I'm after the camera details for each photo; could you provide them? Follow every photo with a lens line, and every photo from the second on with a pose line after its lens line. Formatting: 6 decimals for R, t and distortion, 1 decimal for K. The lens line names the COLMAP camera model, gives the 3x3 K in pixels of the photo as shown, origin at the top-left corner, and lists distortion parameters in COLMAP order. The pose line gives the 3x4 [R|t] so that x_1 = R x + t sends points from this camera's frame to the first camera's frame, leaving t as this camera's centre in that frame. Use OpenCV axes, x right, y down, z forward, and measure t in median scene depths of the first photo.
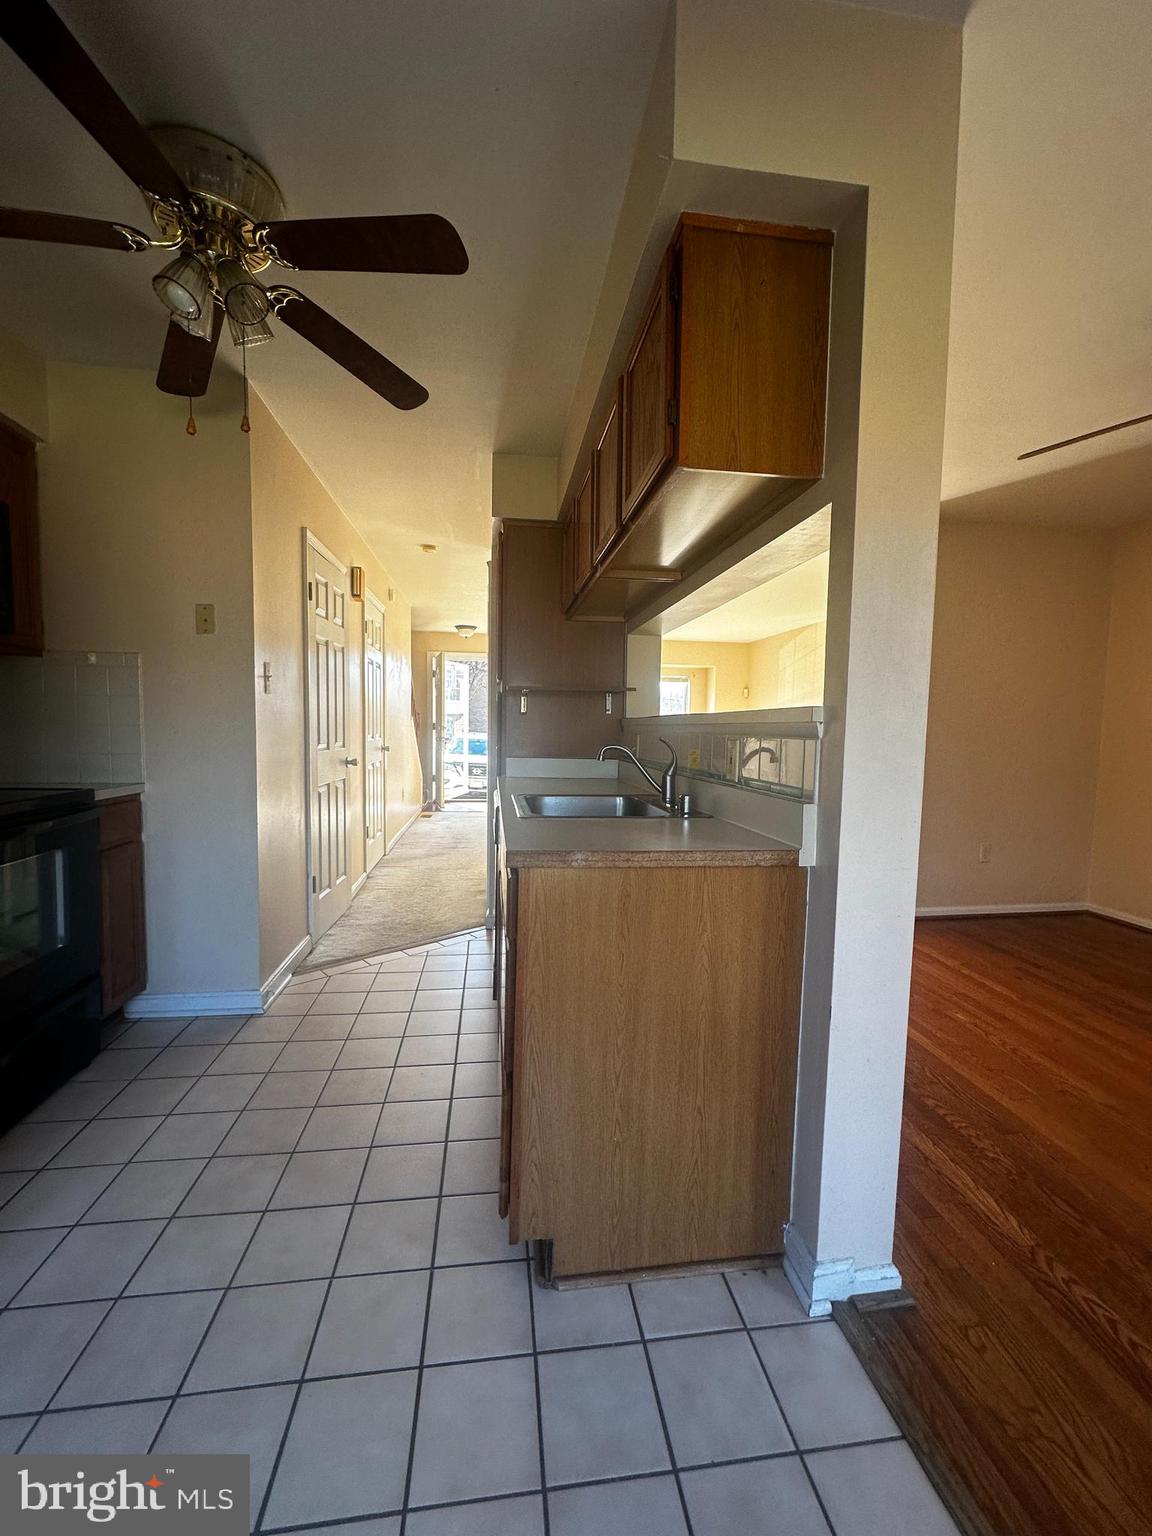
lens RADIAL K [[615.5, 0, 578.1], [0, 615.5, 768.5], [0, 0, 1]] dist [-0.002076, 0.000735]
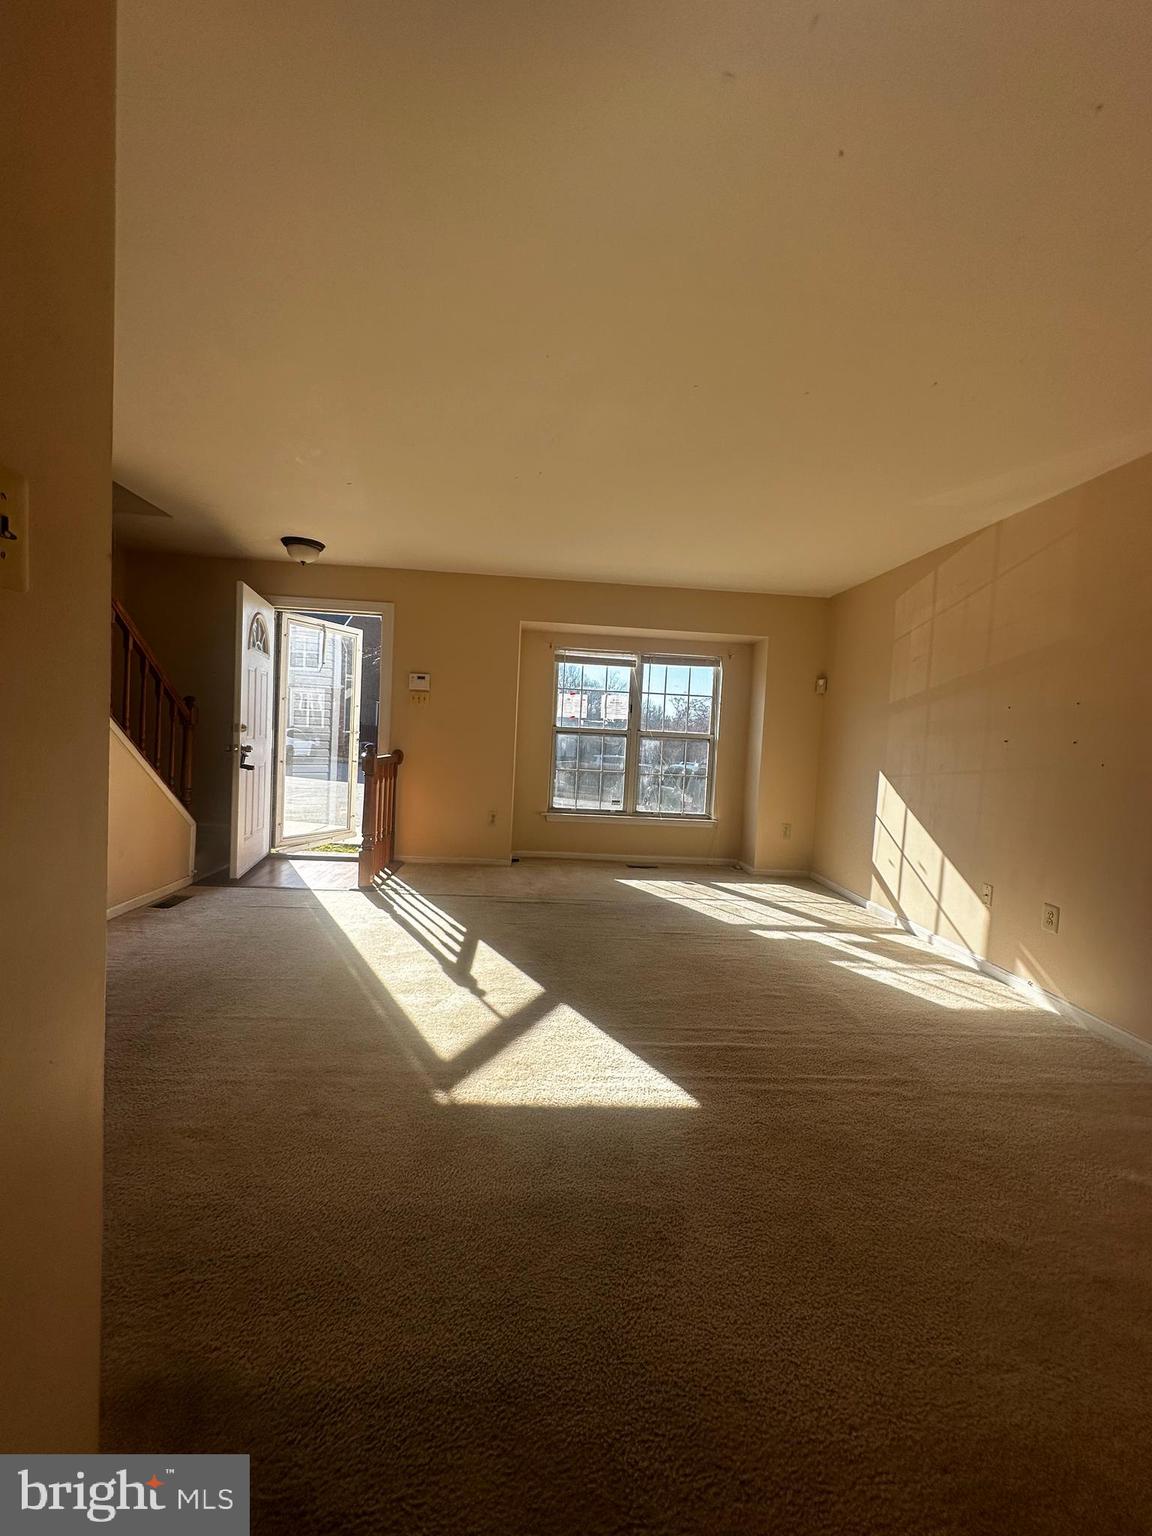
lens RADIAL K [[615.5, 0, 576.4], [0, 615.5, 769.5], [0, 0, 1]] dist [-0.002076, 0.000735]
pose [[0.997415, 0.033496, -0.063577, 0.366383], [-0.035033, 0.999116, -0.023224, -0.103527], [0.062743, 0.025391, 0.997707, 1.787622]]
